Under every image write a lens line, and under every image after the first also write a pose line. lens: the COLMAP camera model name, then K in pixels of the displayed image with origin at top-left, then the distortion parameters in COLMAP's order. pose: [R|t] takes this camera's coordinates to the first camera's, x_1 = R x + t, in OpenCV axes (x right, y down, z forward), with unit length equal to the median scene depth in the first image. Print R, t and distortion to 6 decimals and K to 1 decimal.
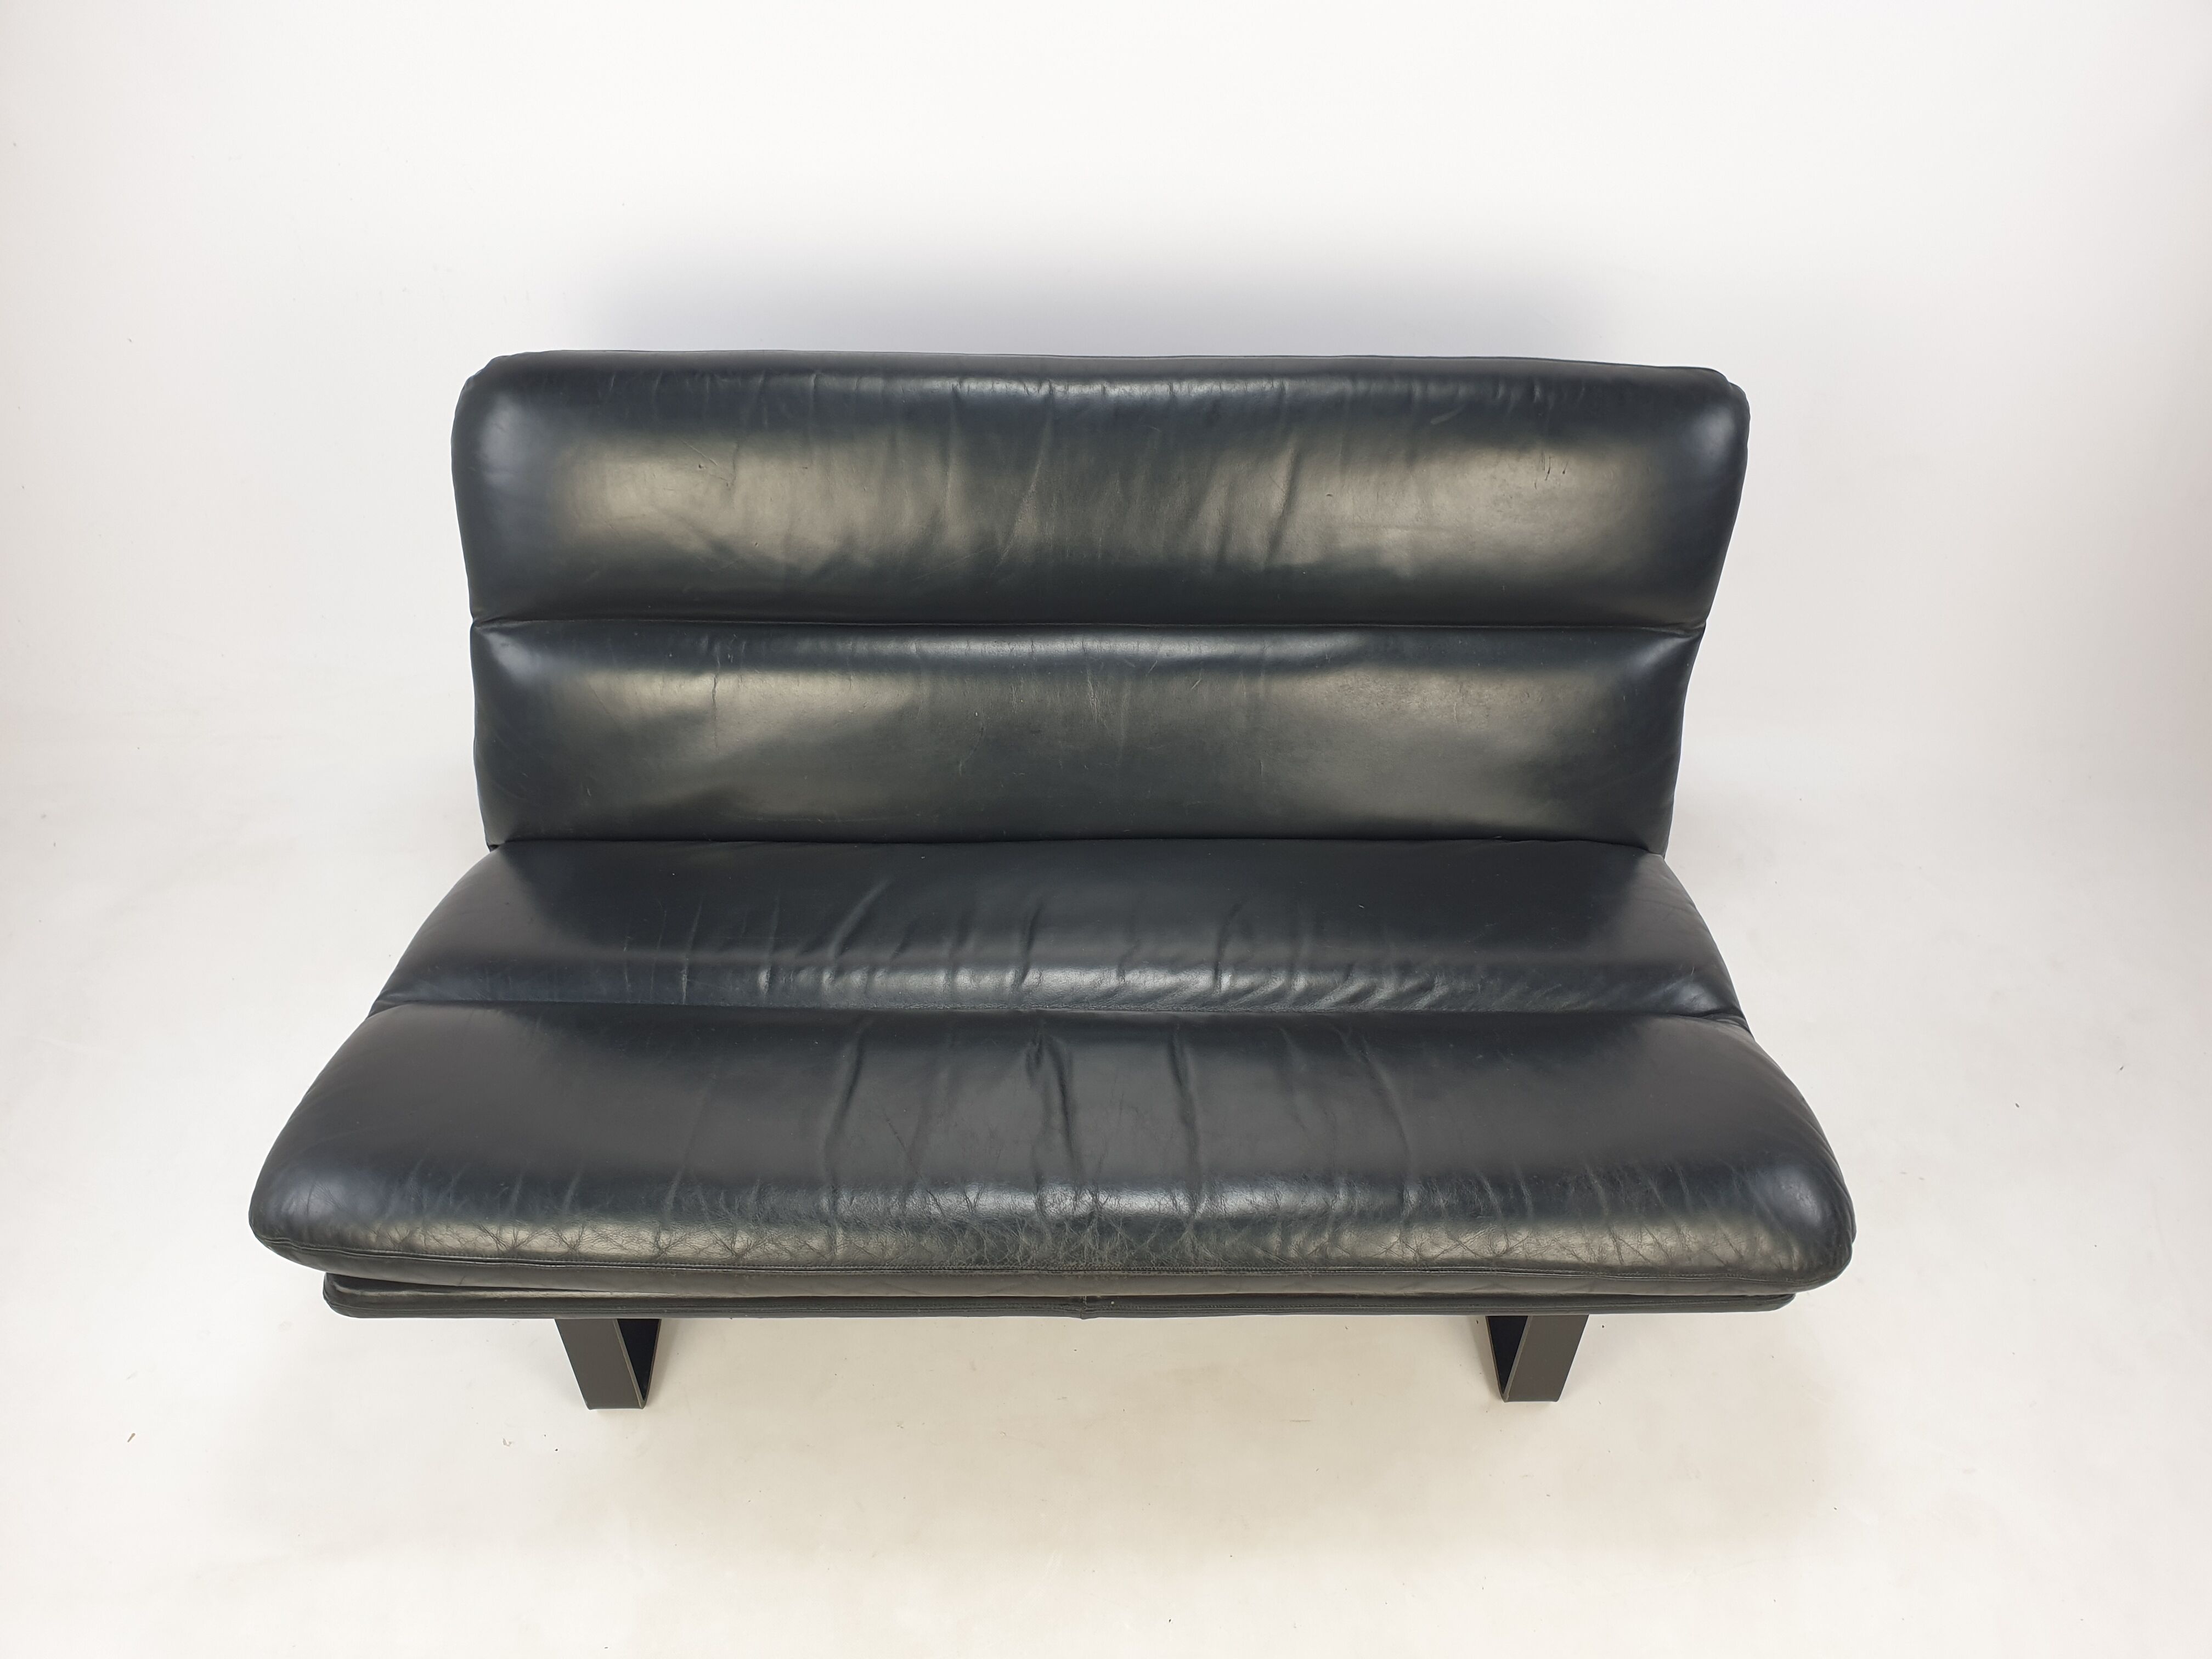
lens RADIAL K [[1770.2, 0, 1116.3], [0, 1770.2, 839.0], [0, 0, 1]] dist [-0.013766, 0.019967]
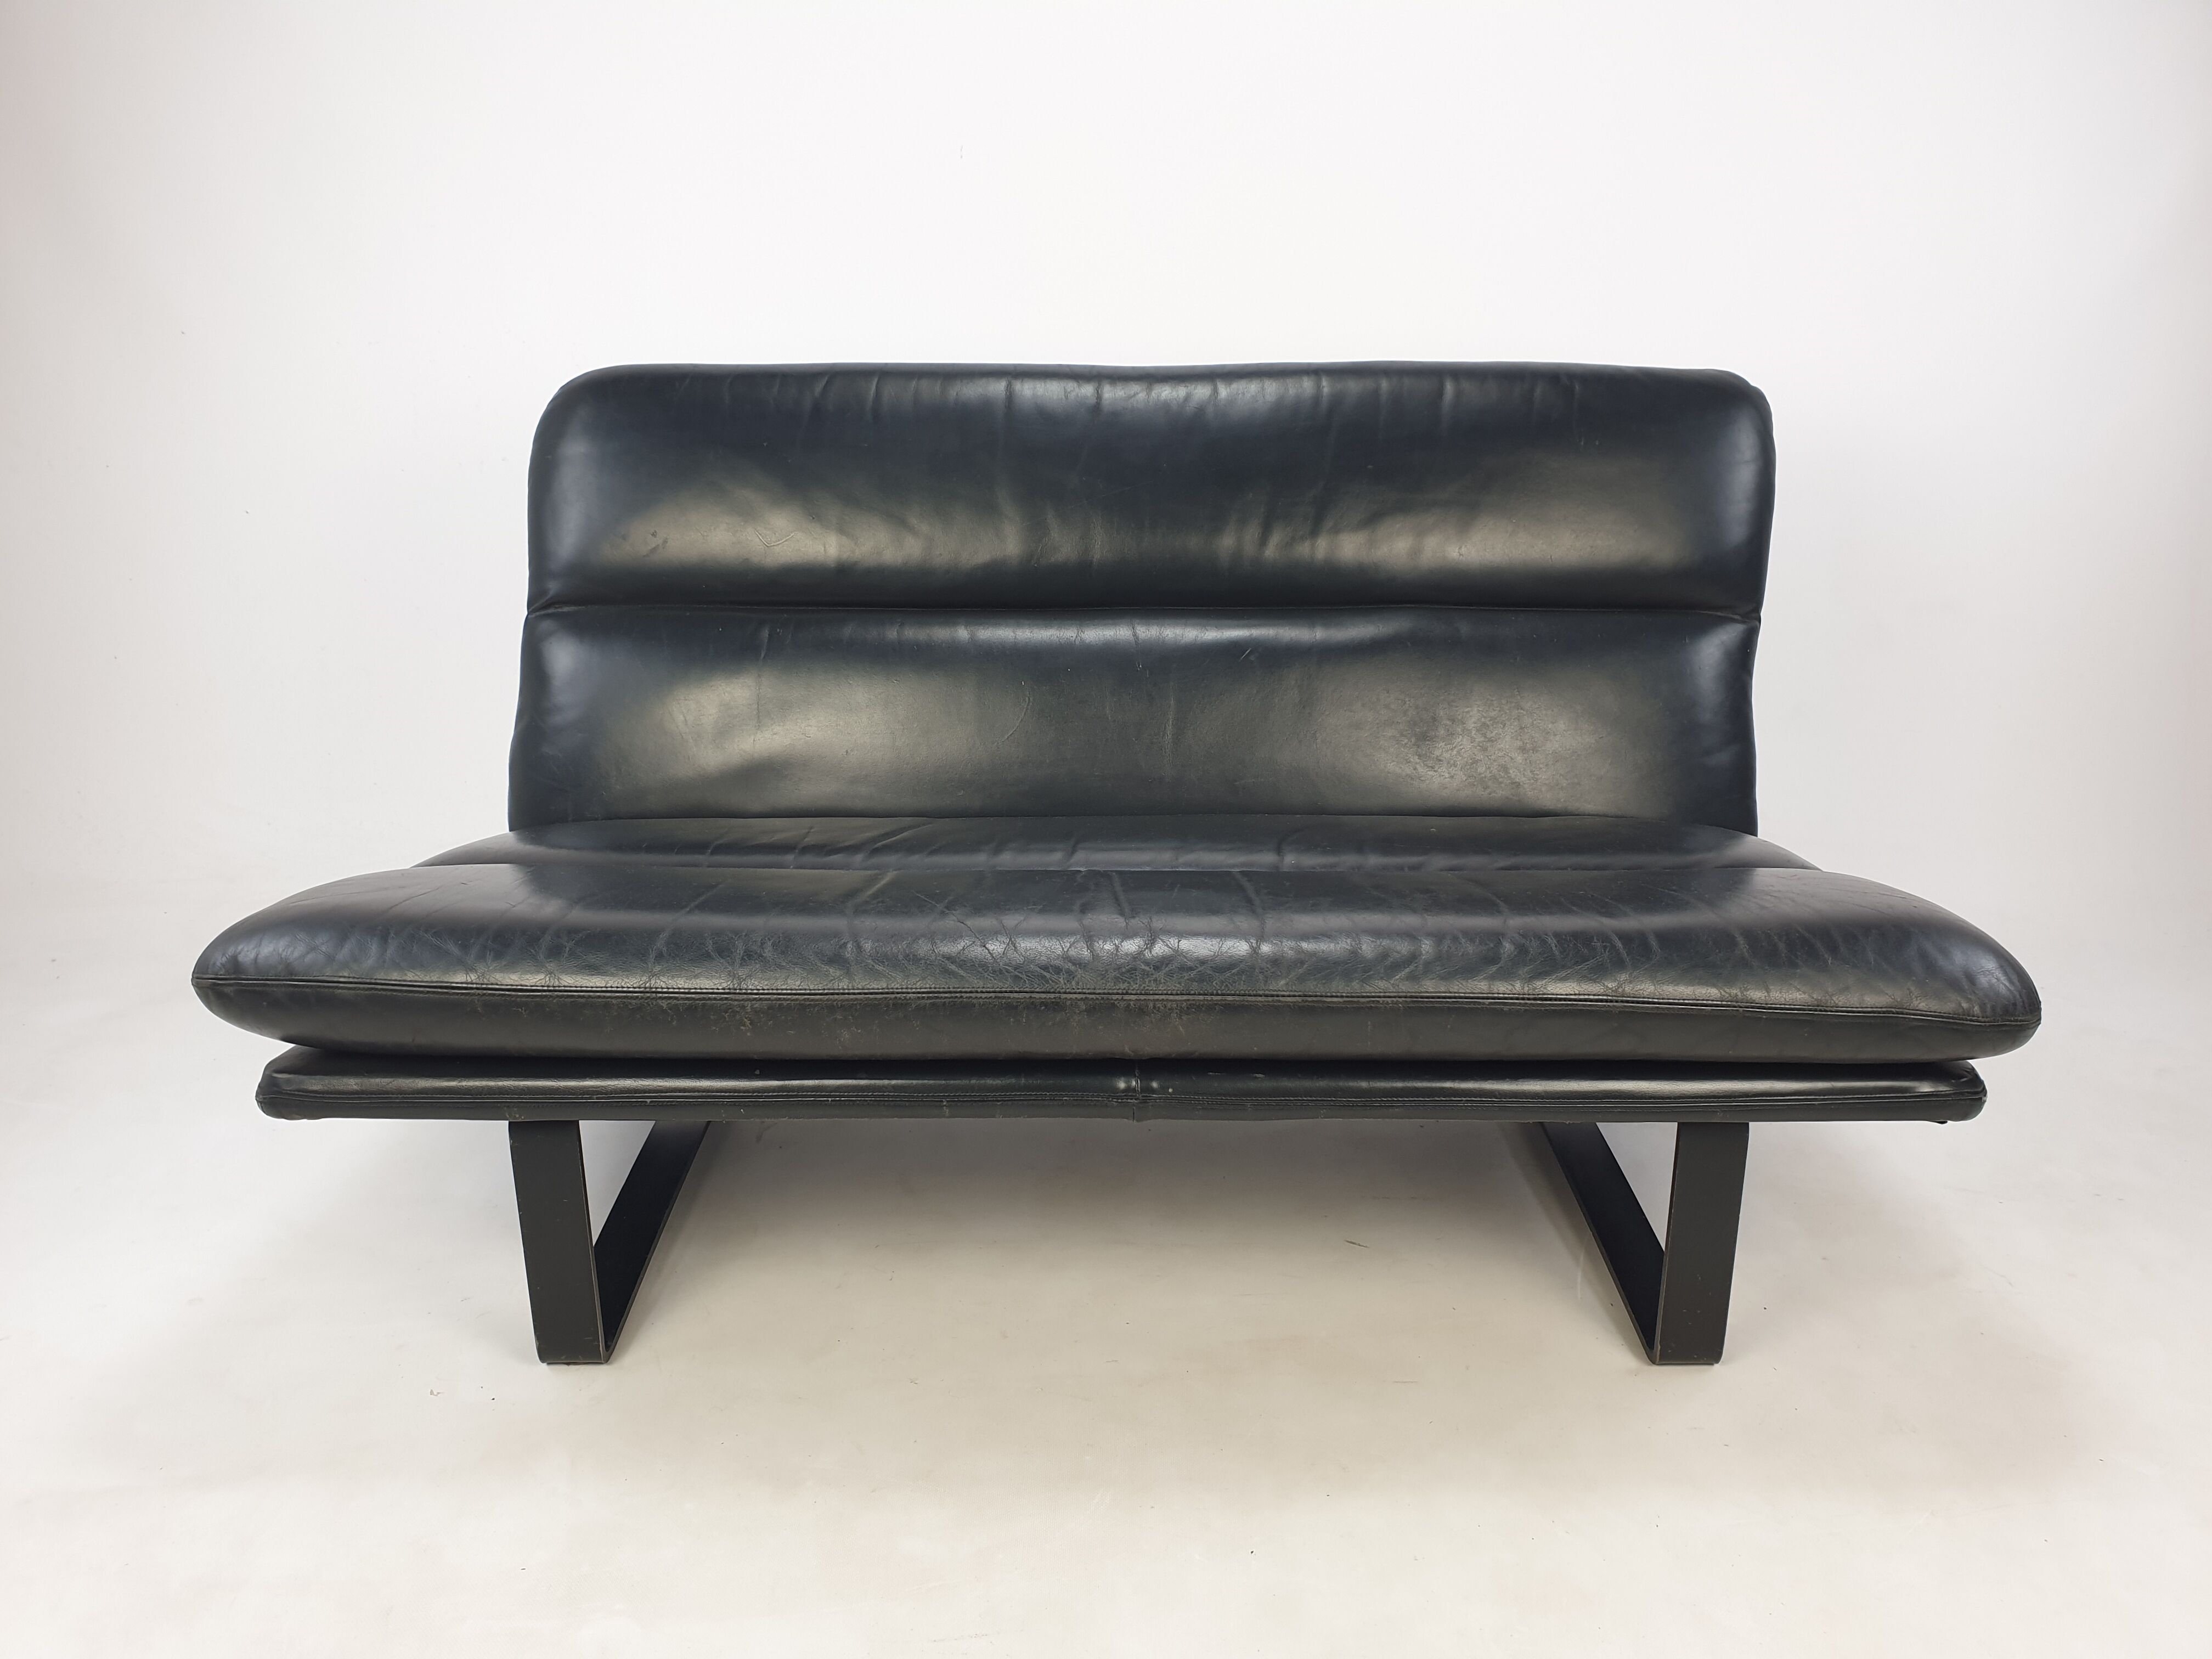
lens RADIAL K [[1770.2, 0, 1102.3], [0, 1770.2, 826.5], [0, 0, 1]] dist [-0.013766, 0.019967]
pose [[0.999404, -0.014444, -0.031358, -0.005520], [-0.000034, 0.907868, -0.419256, 0.432452], [0.034524, 0.419007, 0.907327, 0.151139]]
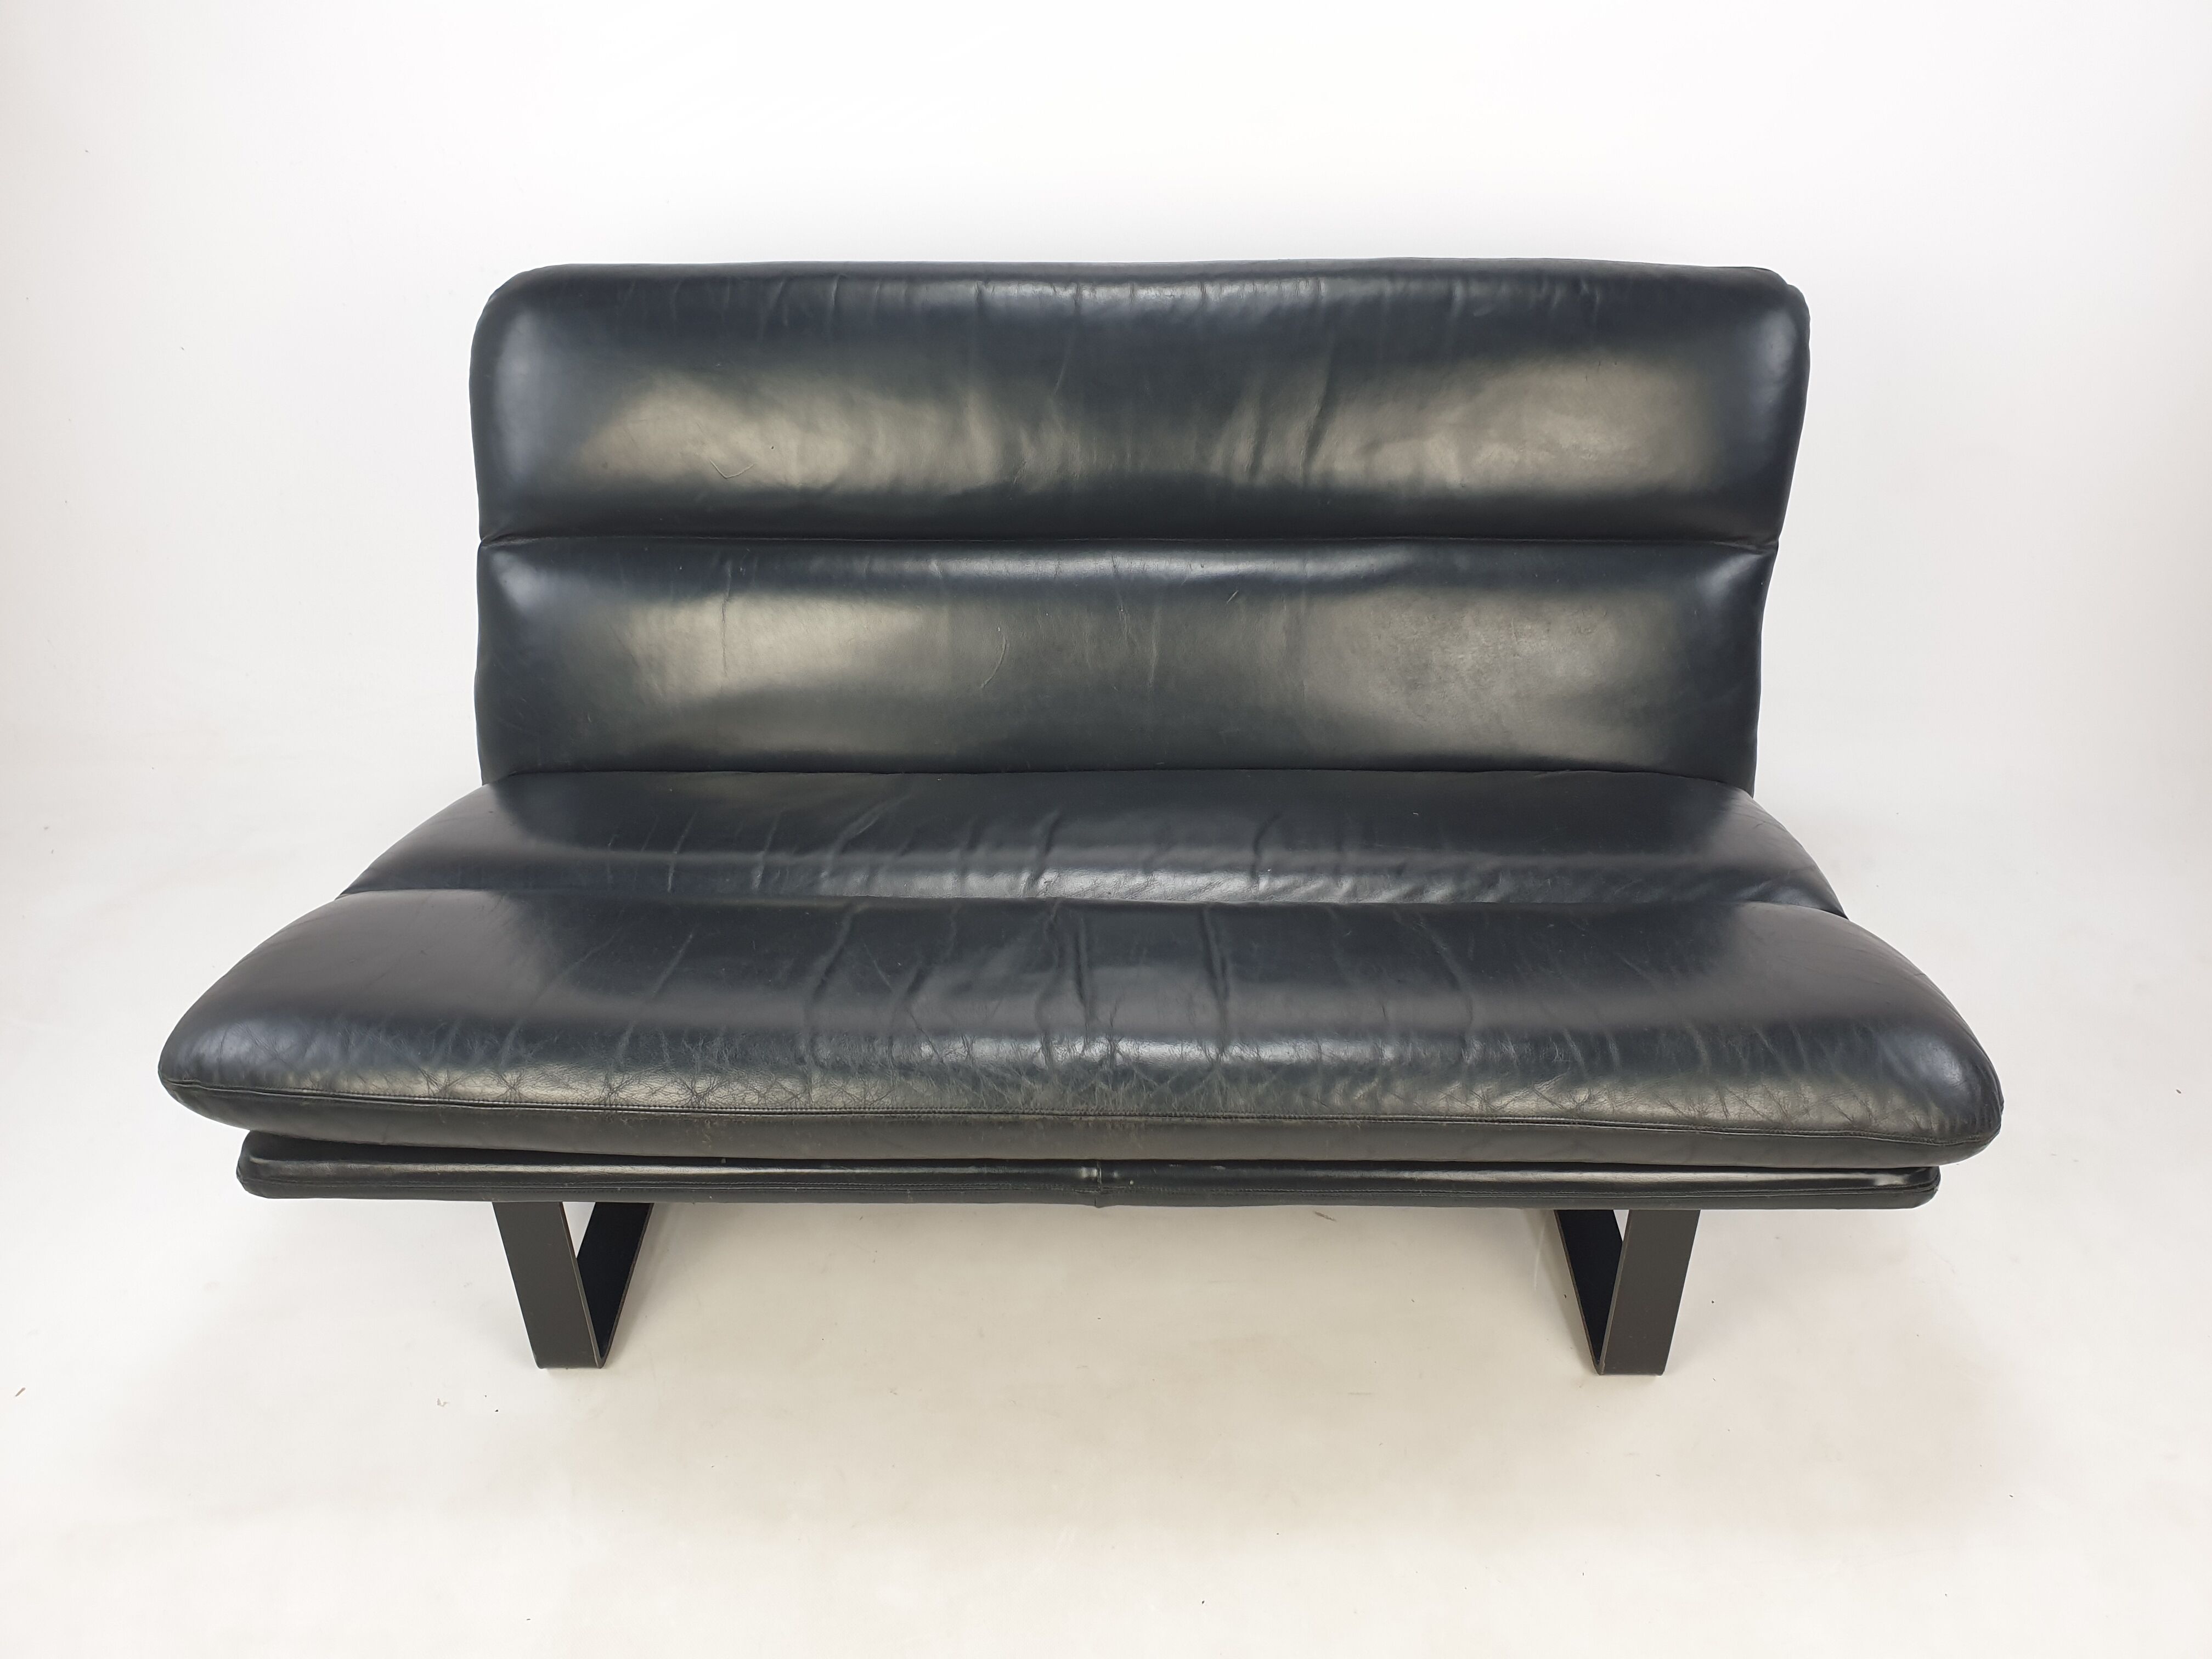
lens RADIAL K [[1770.2, 0, 1115.5], [0, 1770.2, 810.8], [0, 0, 1]] dist [-0.013766, 0.019967]
pose [[0.999071, -0.005553, -0.042732, 0.023979], [-0.002781, 0.981282, -0.192554, 0.214863], [0.043001, 0.192494, 0.980356, 0.103430]]
